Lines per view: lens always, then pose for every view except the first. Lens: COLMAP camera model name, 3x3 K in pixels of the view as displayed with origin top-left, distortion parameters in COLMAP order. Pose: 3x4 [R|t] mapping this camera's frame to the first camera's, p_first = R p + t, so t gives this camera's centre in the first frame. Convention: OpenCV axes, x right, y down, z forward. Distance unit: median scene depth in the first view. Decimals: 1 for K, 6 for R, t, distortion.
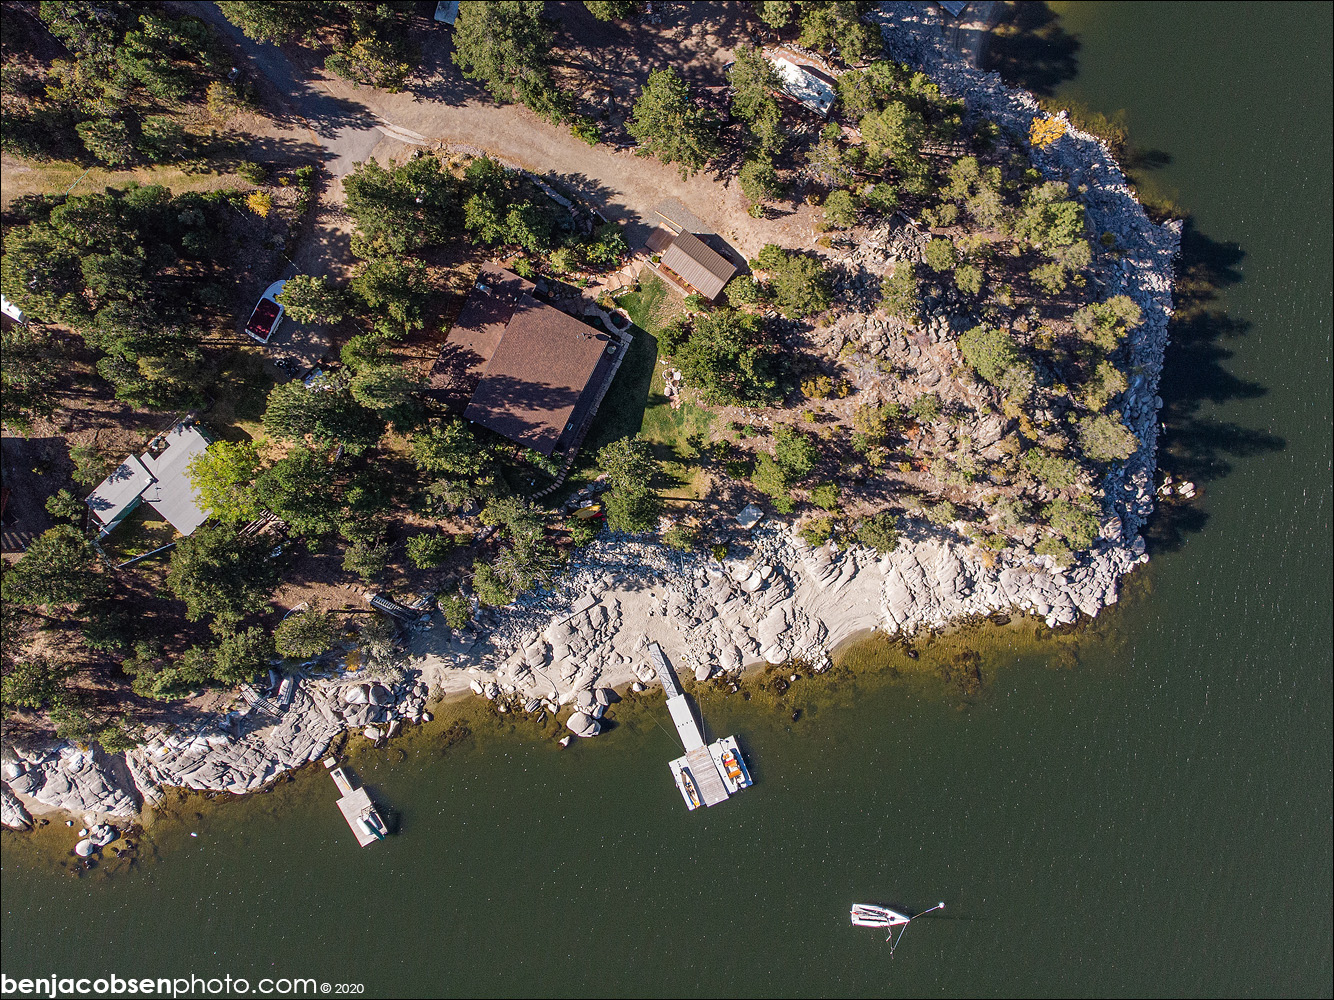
lens RADIAL K [[1093.8, 0, 718.8], [0, 1093.8, 428.3], [0, 0, 1]] dist [-0.014097, 0.040807]
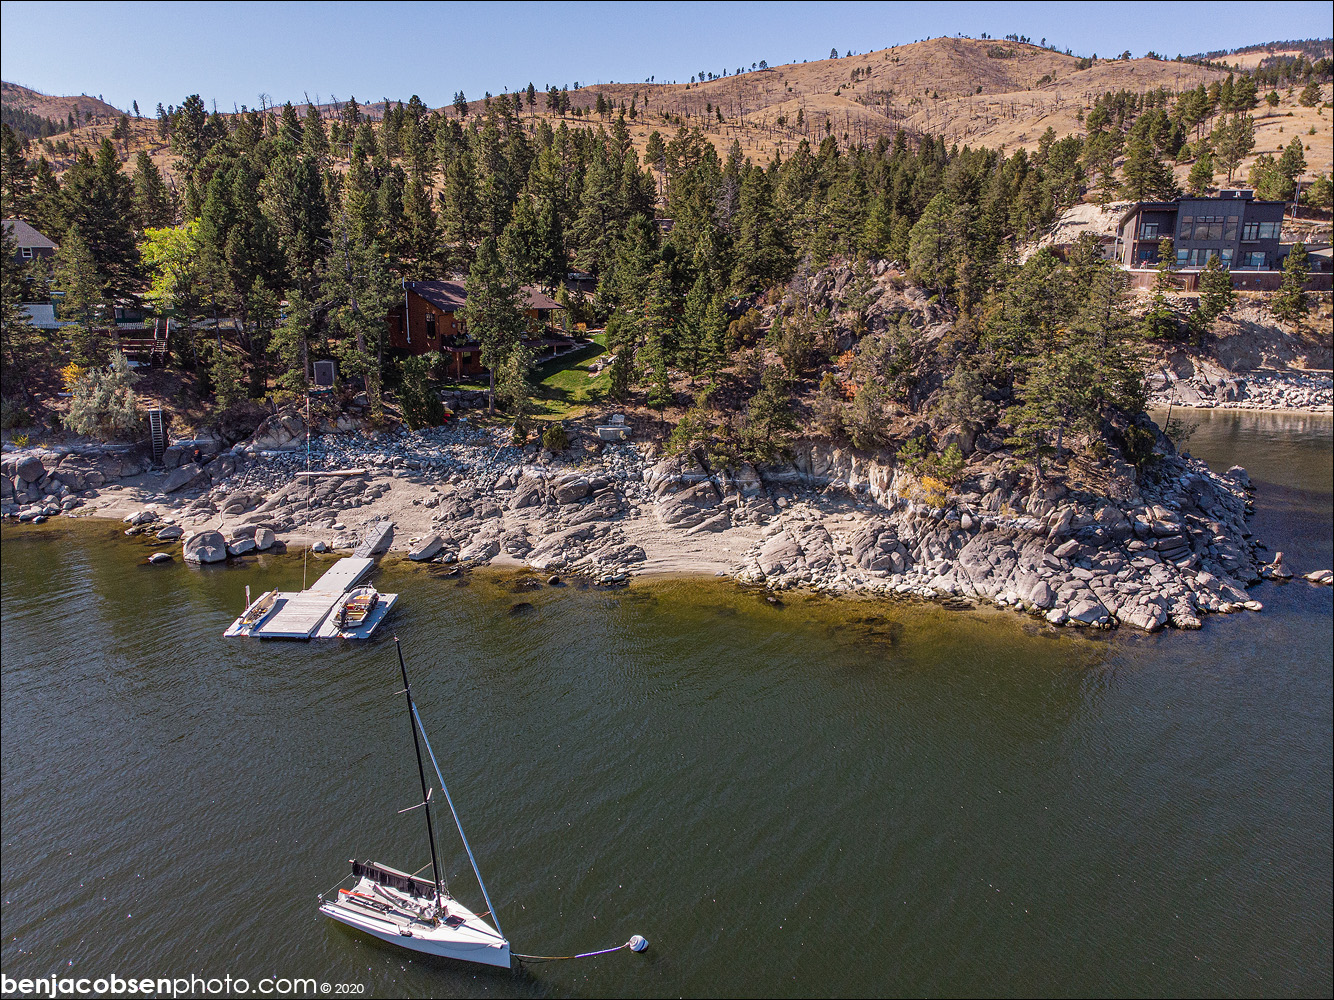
lens RADIAL K [[992.4, 0, 638.5], [0, 992.4, 474.6], [0, 0, 1]] dist [0.002939, 0.000417]
pose [[0.909788, 0.113899, -0.399141, 0.308608], [-0.414360, 0.192852, -0.889446, 0.661006], [-0.024331, 0.974595, 0.222650, 0.854554]]
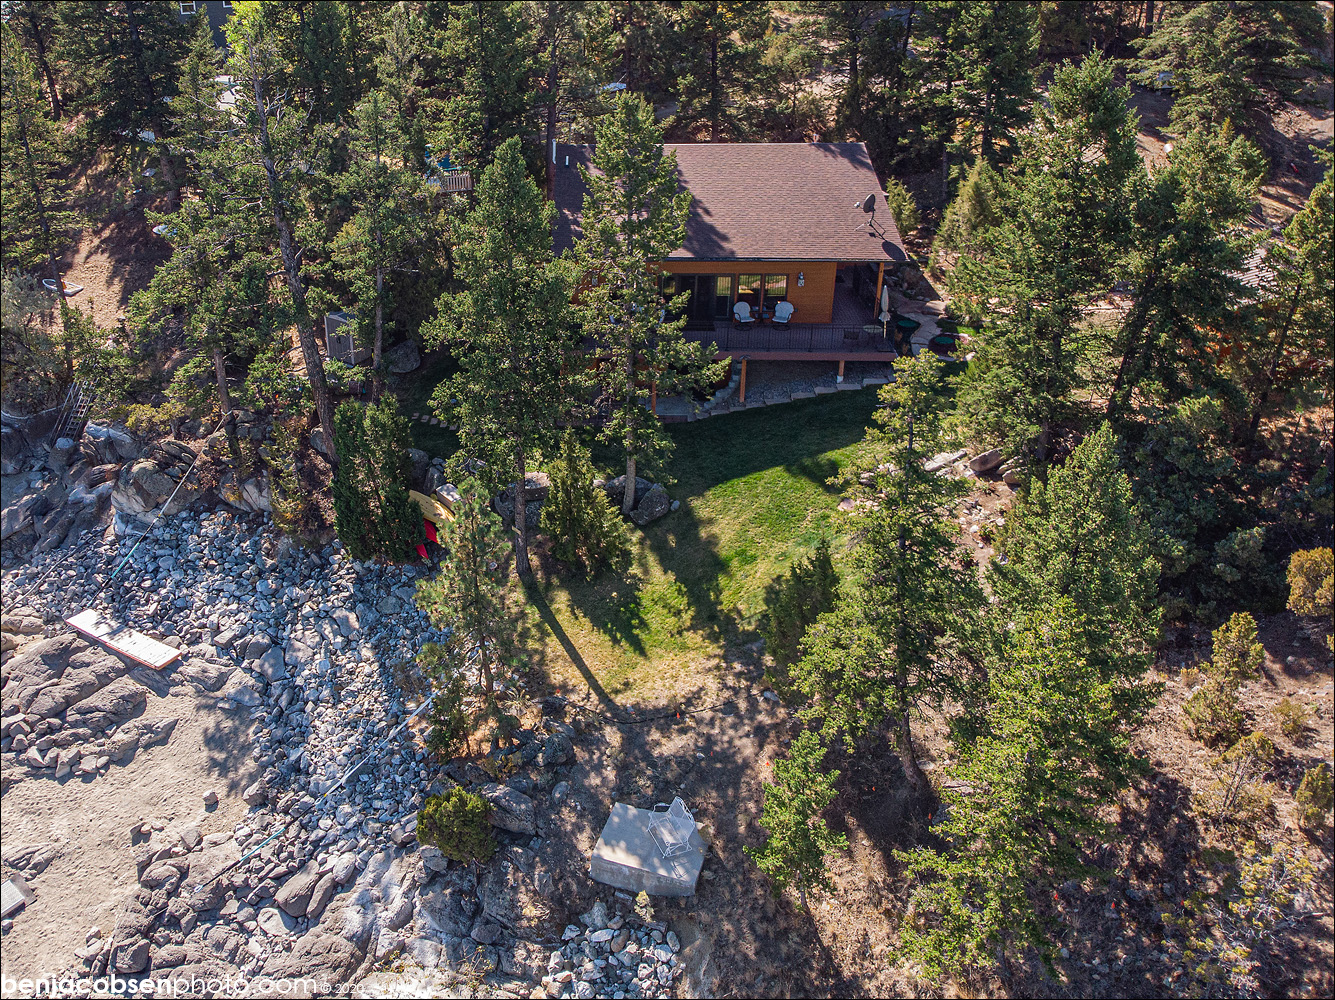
lens RADIAL K [[1172.4, 0, 514.6], [0, 1172.4, 396.6], [0, 0, 1]] dist [-0.001787, -0.013350]
pose [[0.400989, 0.388254, -0.829739, 0.178029], [-0.916079, 0.172488, -0.362003, 0.173368], [0.002571, 0.905266, 0.424837, 0.787228]]
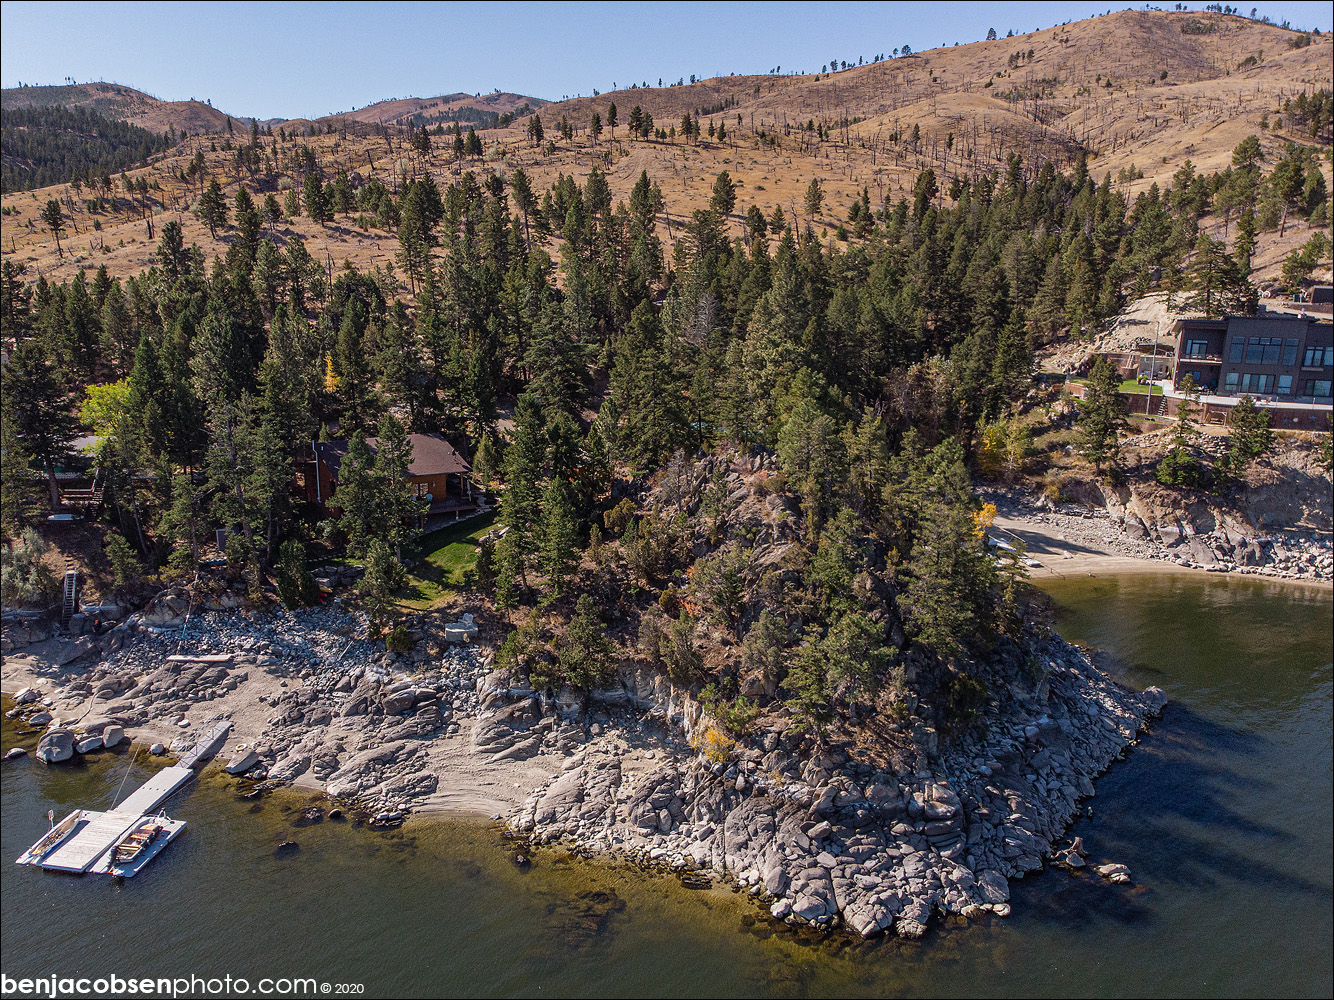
lens RADIAL K [[1085.7, 0, 585.4], [0, 1085.7, 538.9], [0, 0, 1]] dist [-0.001581, 0.005750]
pose [[0.827260, 0.164751, -0.537120, 0.477176], [-0.561463, 0.208377, -0.800836, 0.600678], [-0.020015, 0.964073, 0.264883, 0.718985]]
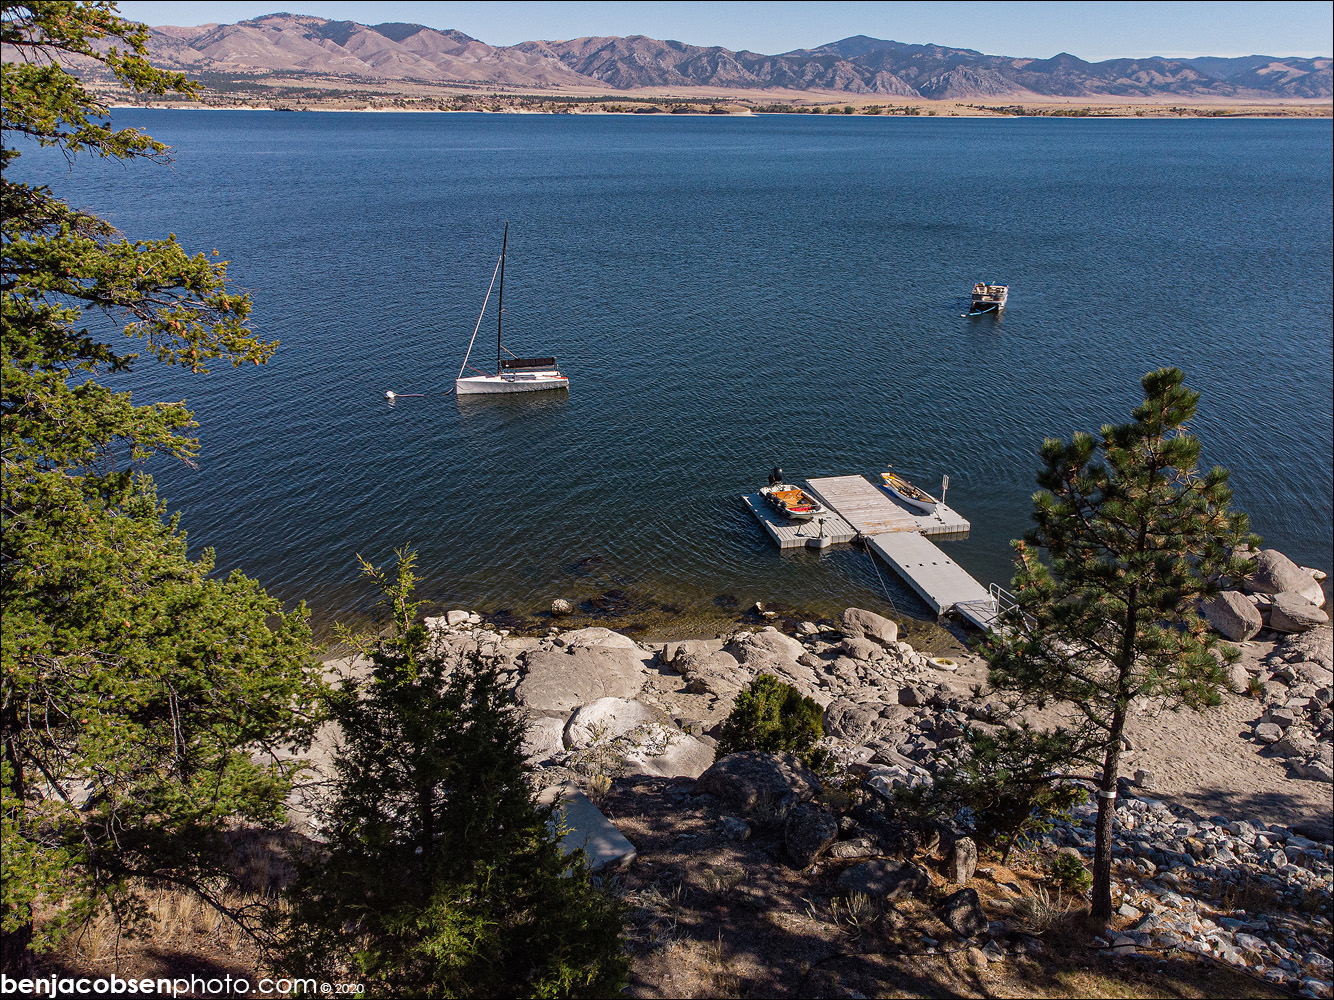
lens RADIAL K [[1043.3, 0, 699.0], [0, 1043.3, 498.7], [0, 0, 1]] dist [-0.000325, -0.003456]
pose [[-0.988553, -0.054890, 0.140535, -0.006657], [0.150874, -0.361216, 0.920196, -0.013293], [0.000253, 0.930865, 0.365363, 0.891333]]
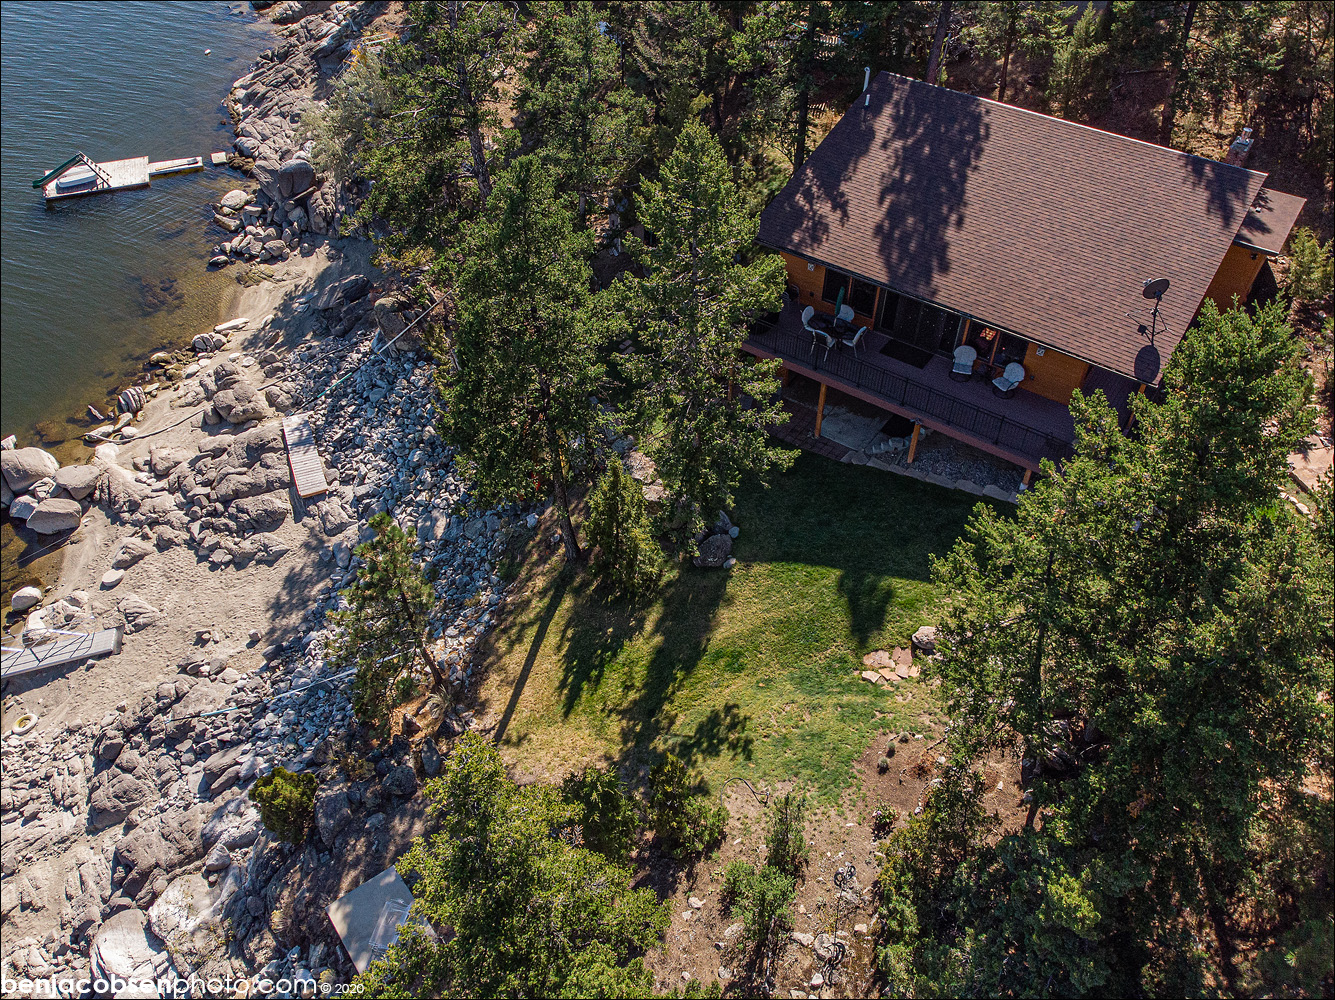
lens RADIAL K [[1055.2, 0, 669.5], [0, 1055.2, 439.4], [0, 0, 1]] dist [-0.010690, 0.009702]
pose [[-0.139001, 0.682073, -0.717952, 0.106380], [-0.990221, -0.104420, 0.092513, 0.008298], [-0.011868, 0.723791, 0.689917, 0.746604]]
